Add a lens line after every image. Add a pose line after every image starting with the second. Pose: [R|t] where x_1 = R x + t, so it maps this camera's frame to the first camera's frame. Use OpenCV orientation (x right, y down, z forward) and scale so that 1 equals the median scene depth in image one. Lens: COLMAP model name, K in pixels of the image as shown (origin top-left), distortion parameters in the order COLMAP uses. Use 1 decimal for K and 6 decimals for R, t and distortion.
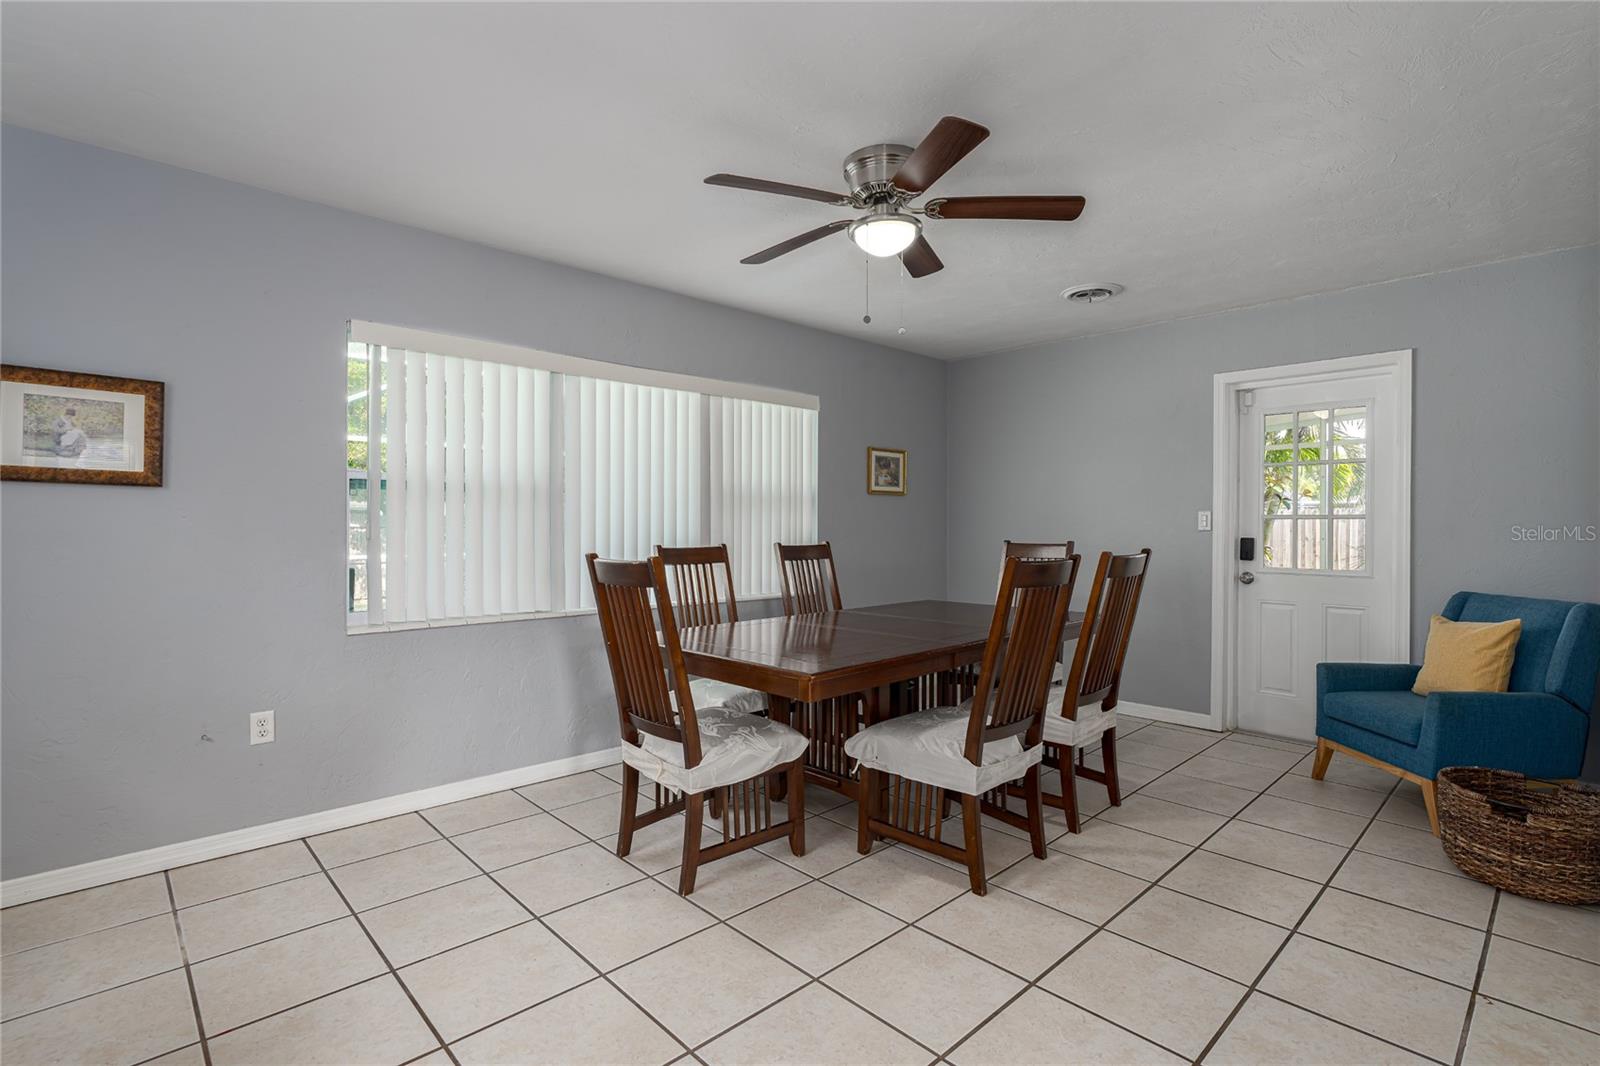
lens RADIAL K [[753.6, 0, 799.0], [0, 753.6, 532.8], [0, 0, 1]] dist [-0.003531, 0.002199]
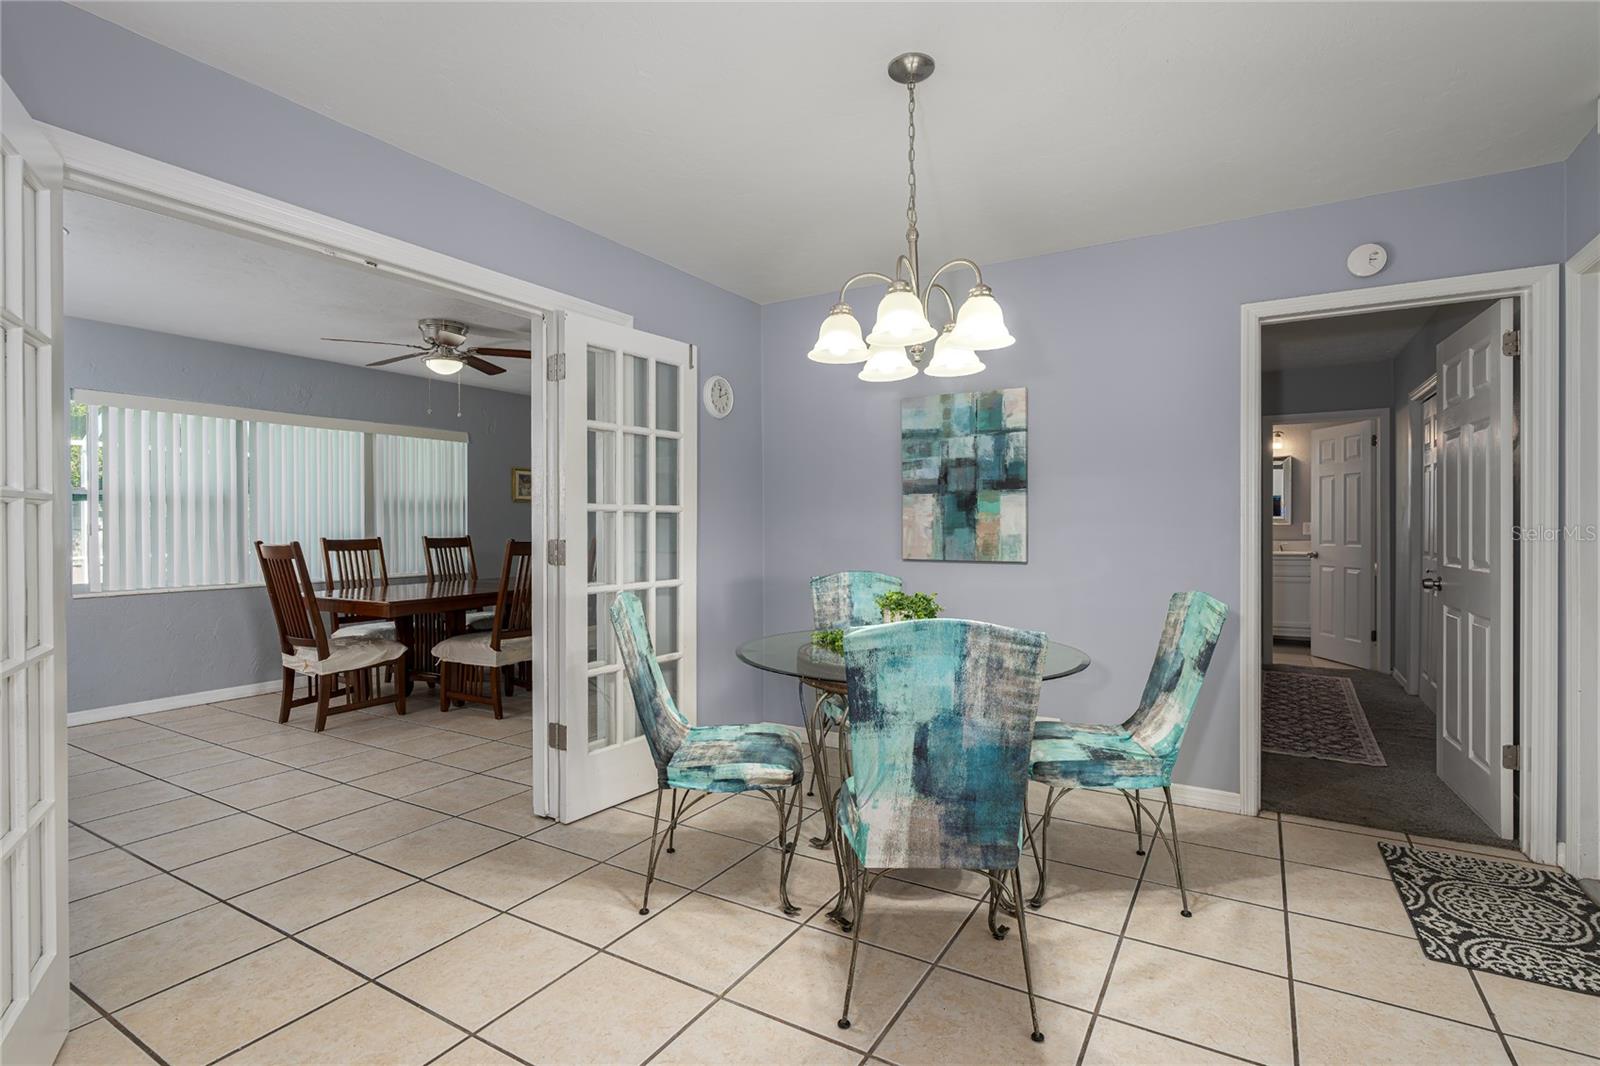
lens RADIAL K [[753.6, 0, 814.1], [0, 753.6, 531.7], [0, 0, 1]] dist [-0.003531, 0.002199]
pose [[0.957356, -0.006638, 0.288835, 0.407093], [0.006477, 0.999978, 0.001515, 0.011262], [-0.288839, 0.000420, 0.957378, -0.923823]]
